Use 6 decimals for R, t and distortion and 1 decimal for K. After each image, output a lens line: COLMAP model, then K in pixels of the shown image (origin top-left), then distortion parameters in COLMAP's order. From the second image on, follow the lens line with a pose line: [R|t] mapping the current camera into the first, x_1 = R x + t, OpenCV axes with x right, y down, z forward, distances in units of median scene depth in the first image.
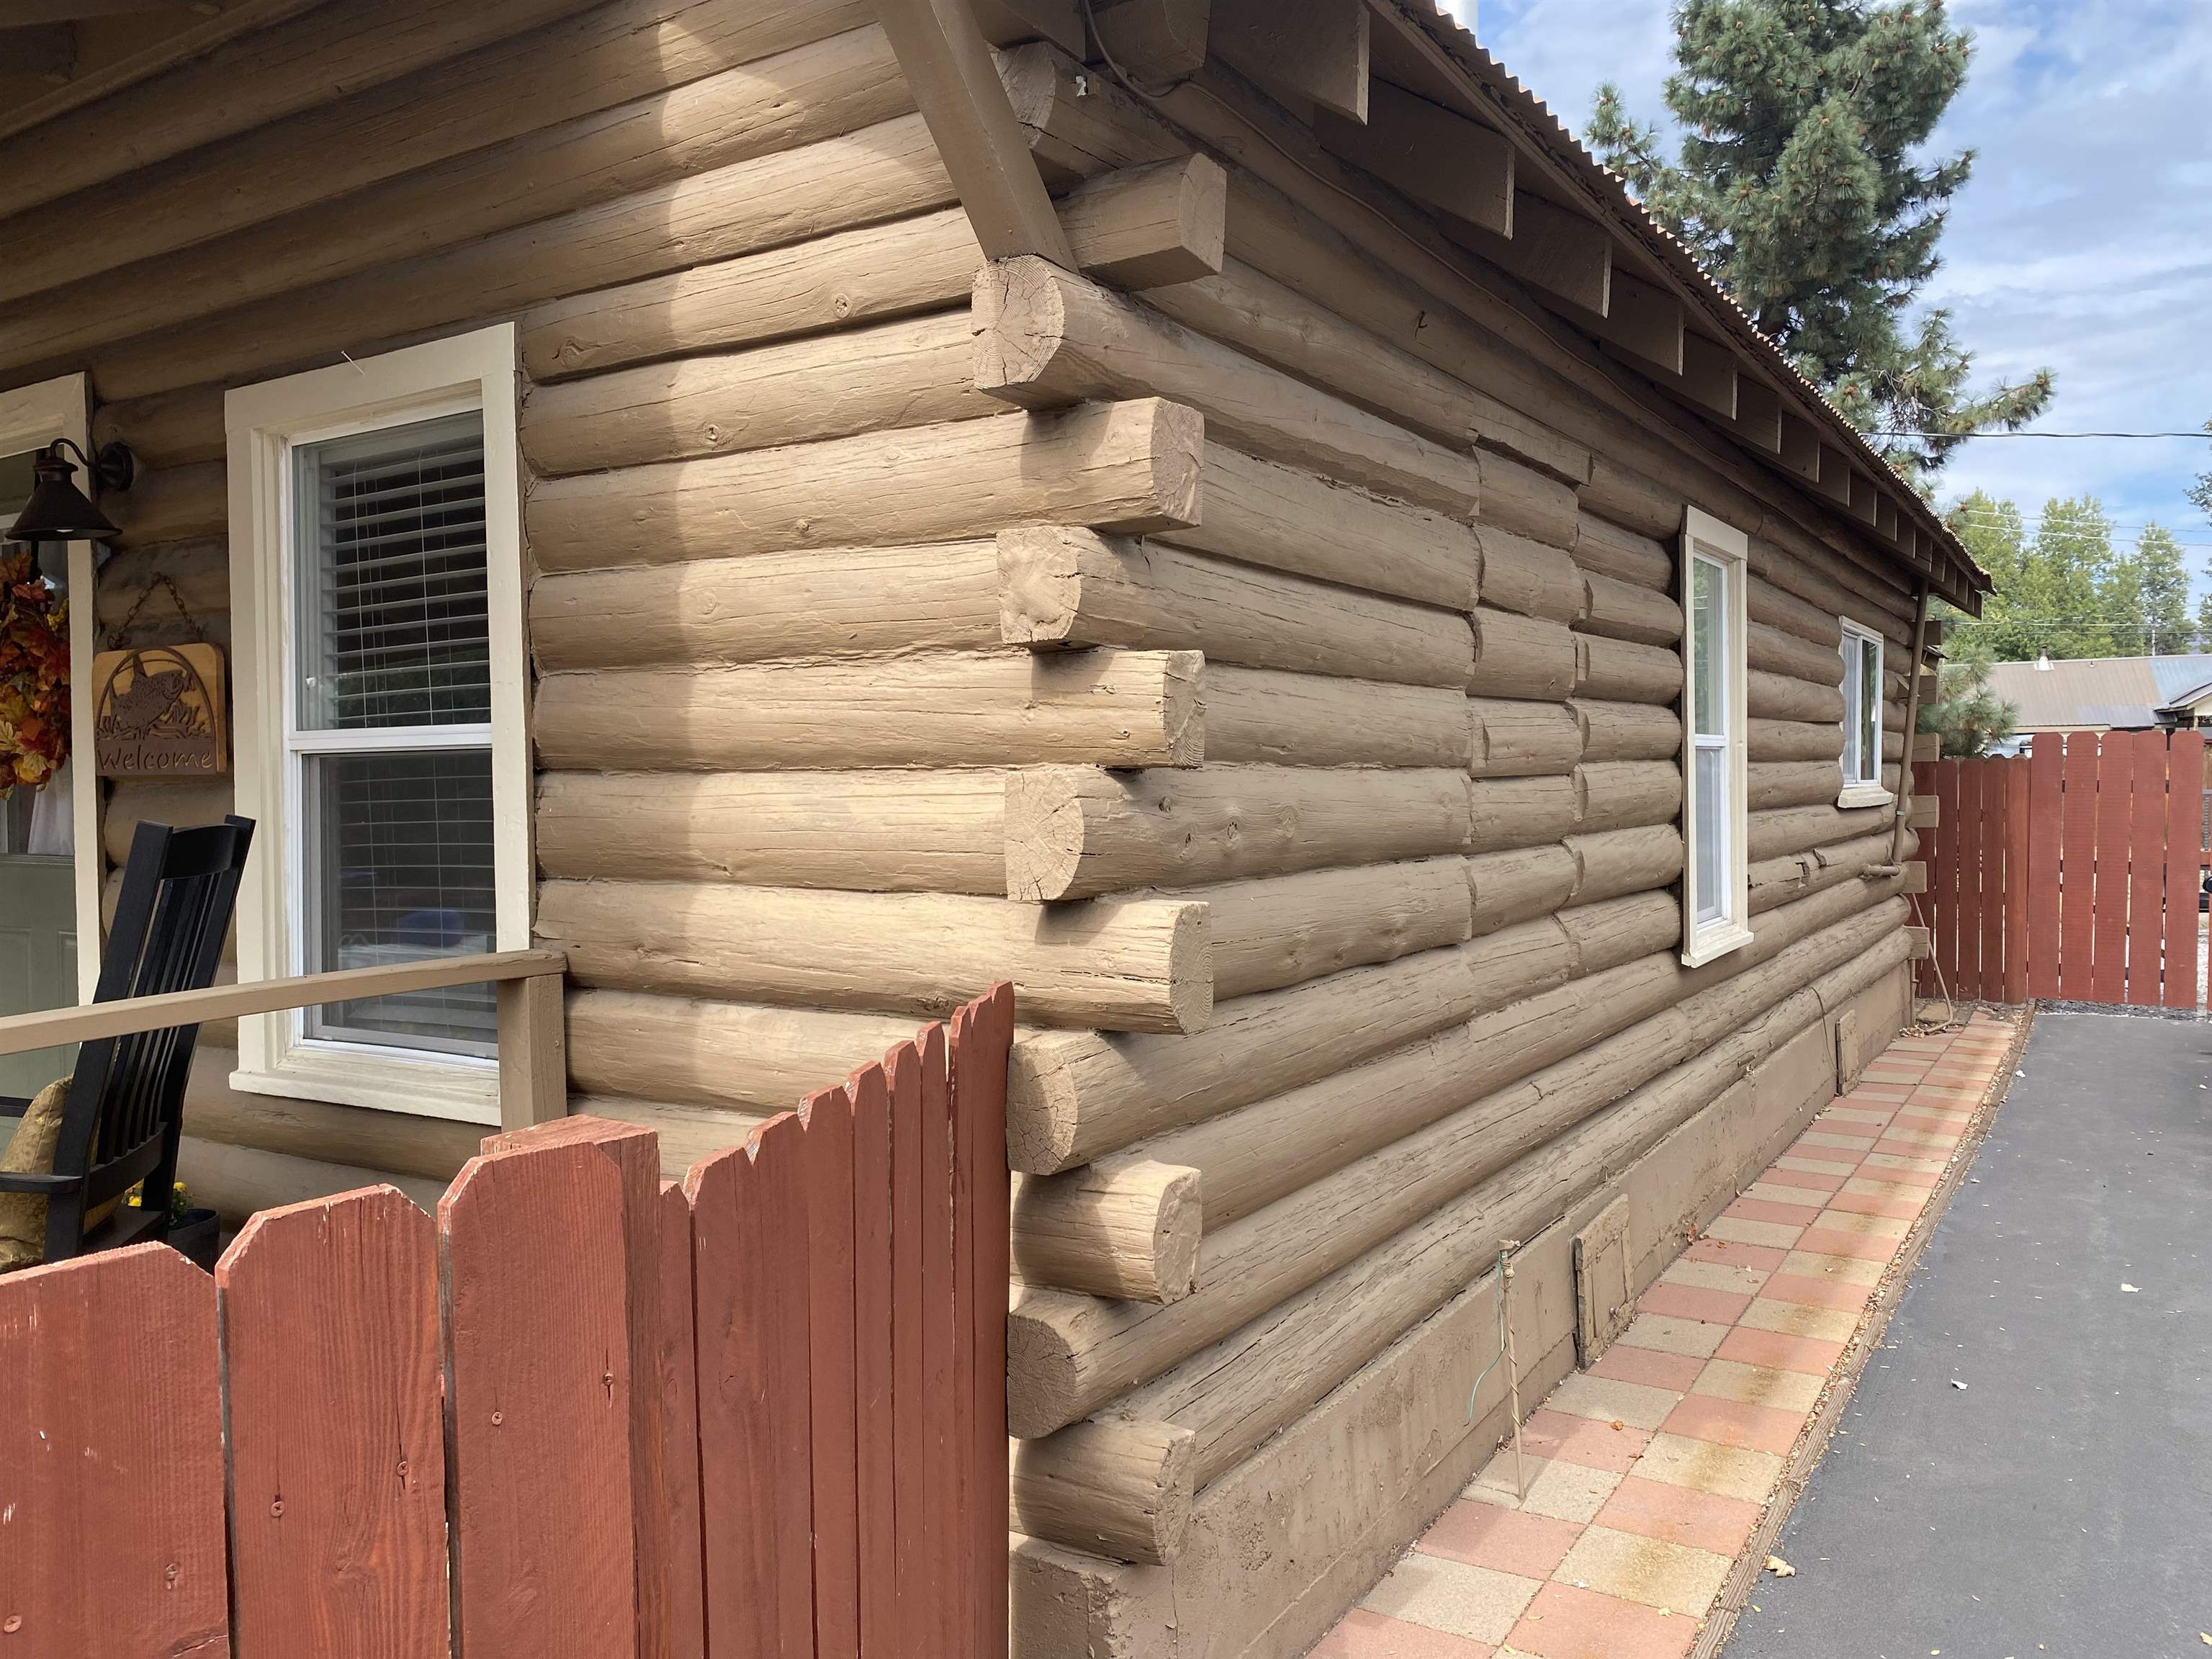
lens RADIAL K [[1688.2, 0, 1082.1], [0, 1688.2, 855.5], [0, 0, 1]] dist [0.035697, -0.033394]
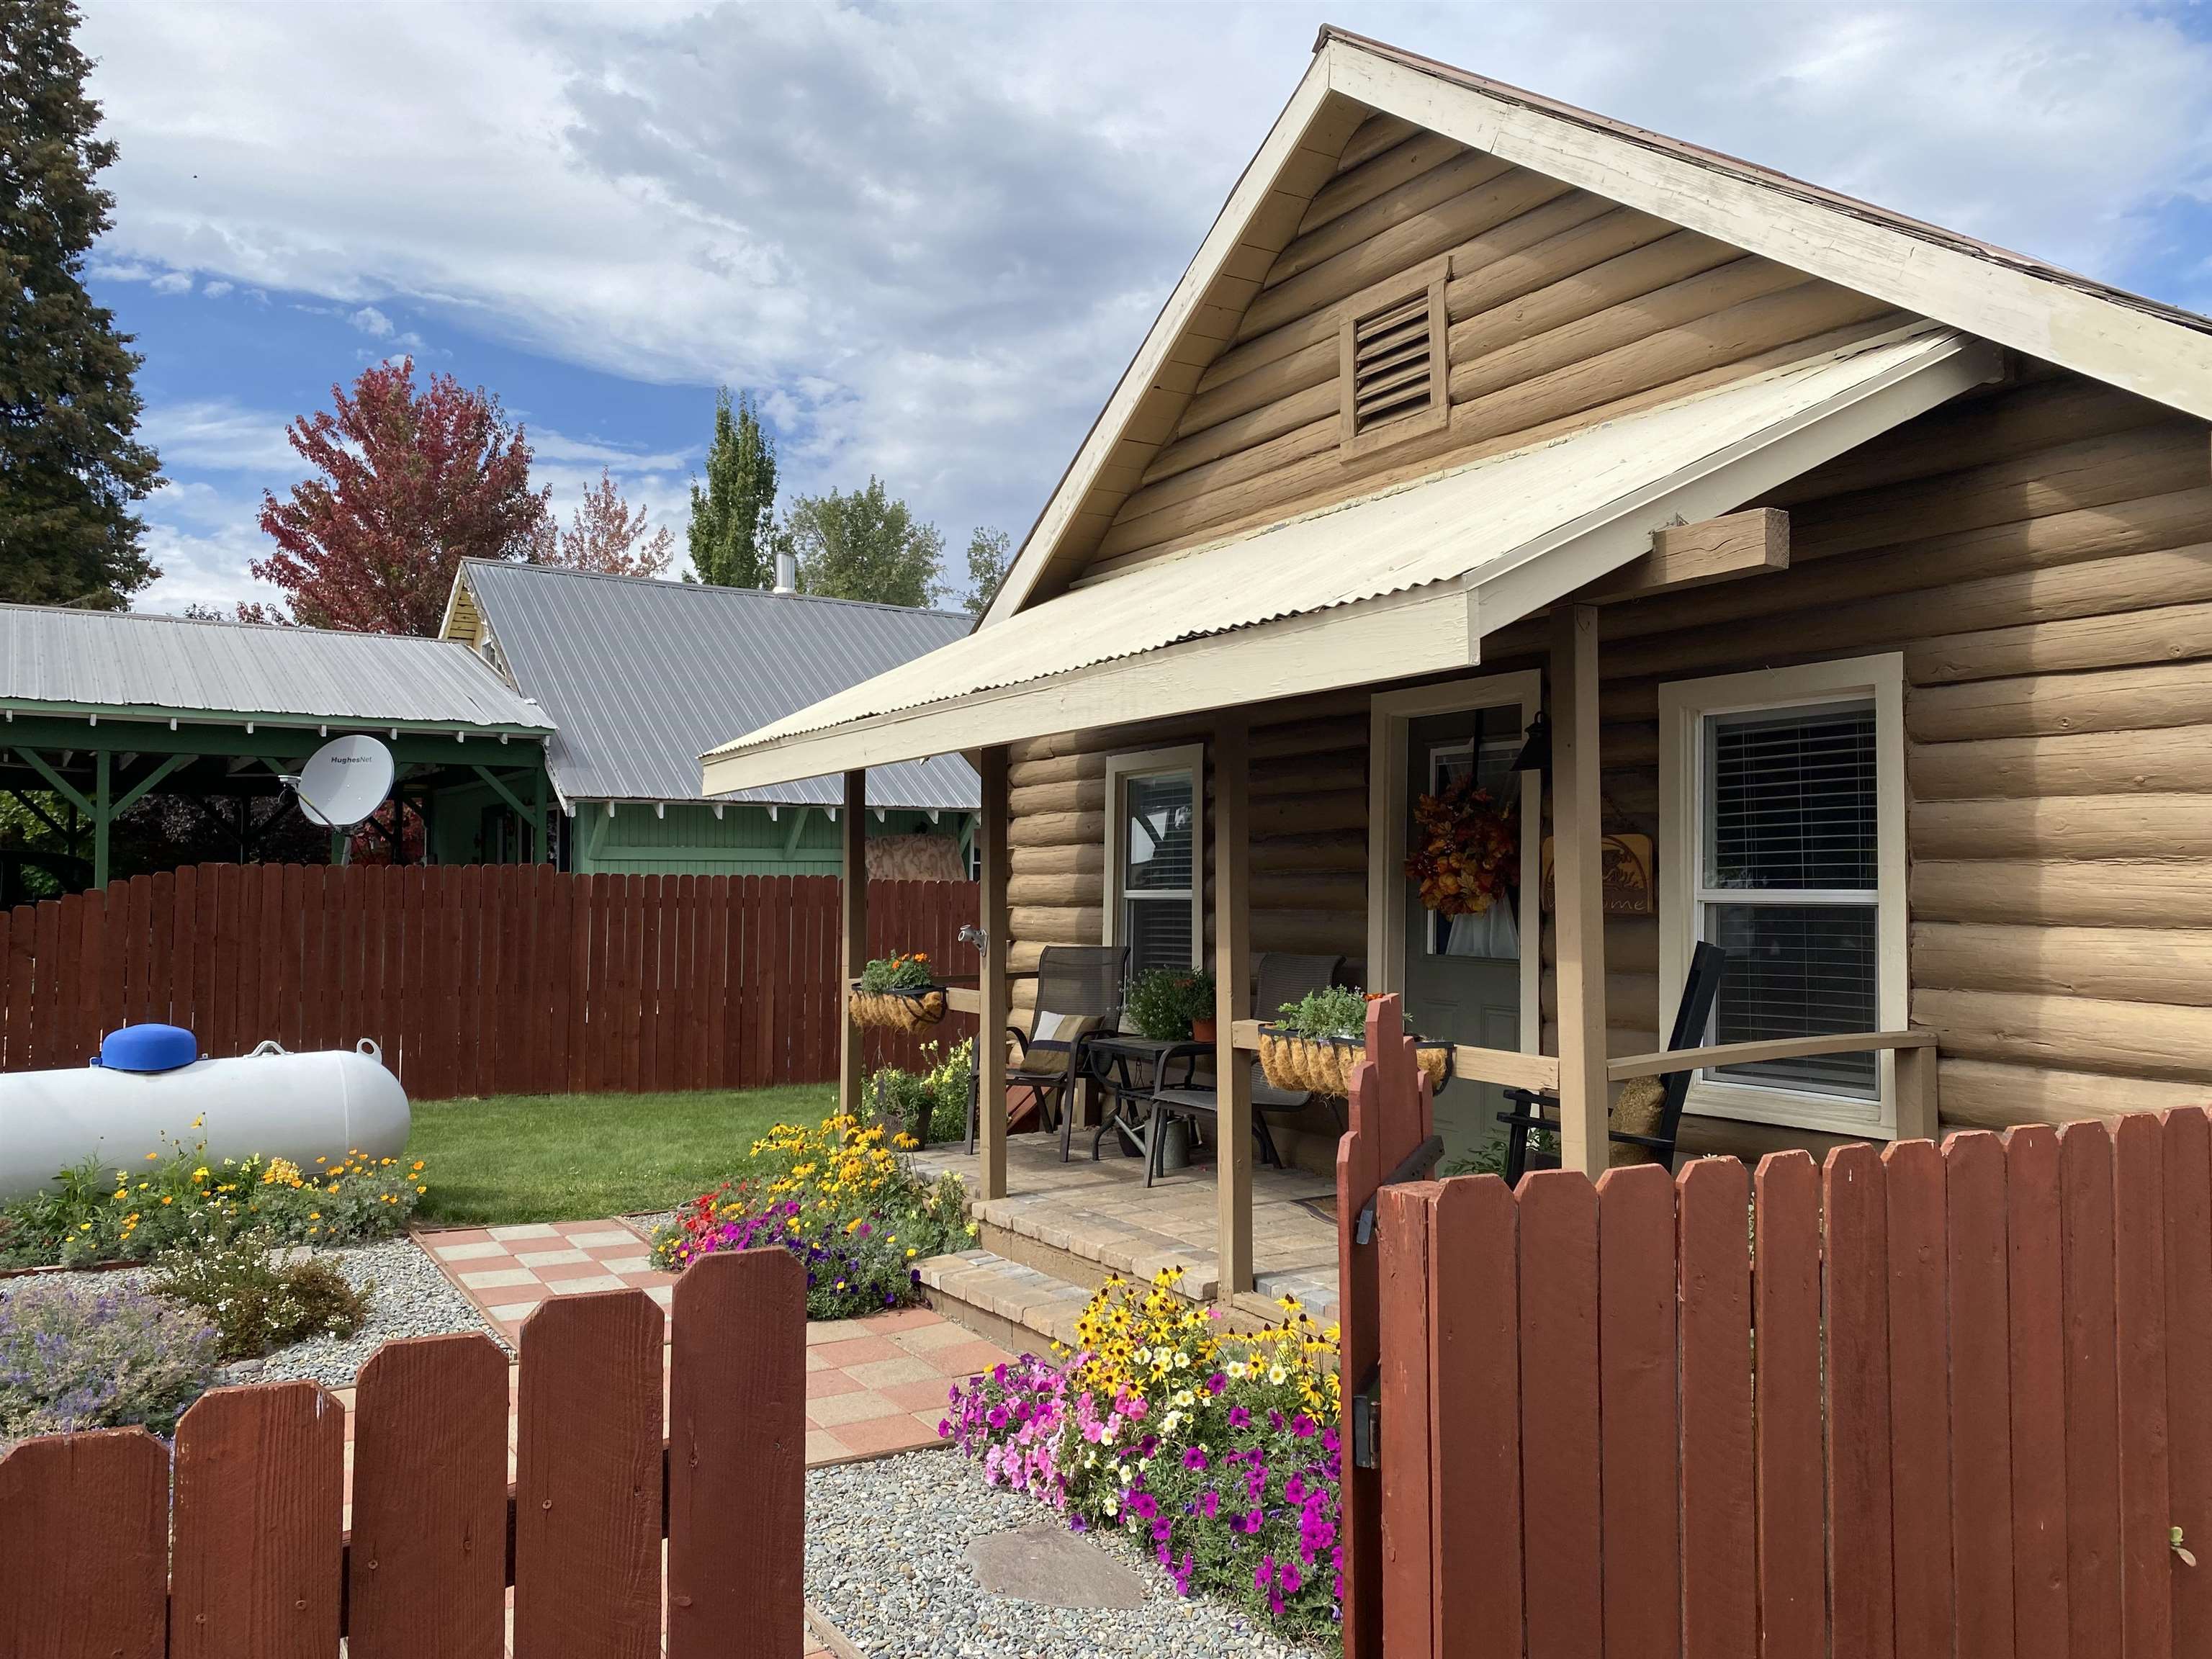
lens RADIAL K [[1688.2, 0, 1099.7], [0, 1688.2, 811.8], [0, 0, 1]] dist [0.035697, -0.033394]
pose [[0.897837, -0.000596, -0.440327, -0.305672], [-0.039067, 0.995948, -0.081007, 0.008741], [0.438591, 0.089934, 0.894175, -0.817853]]
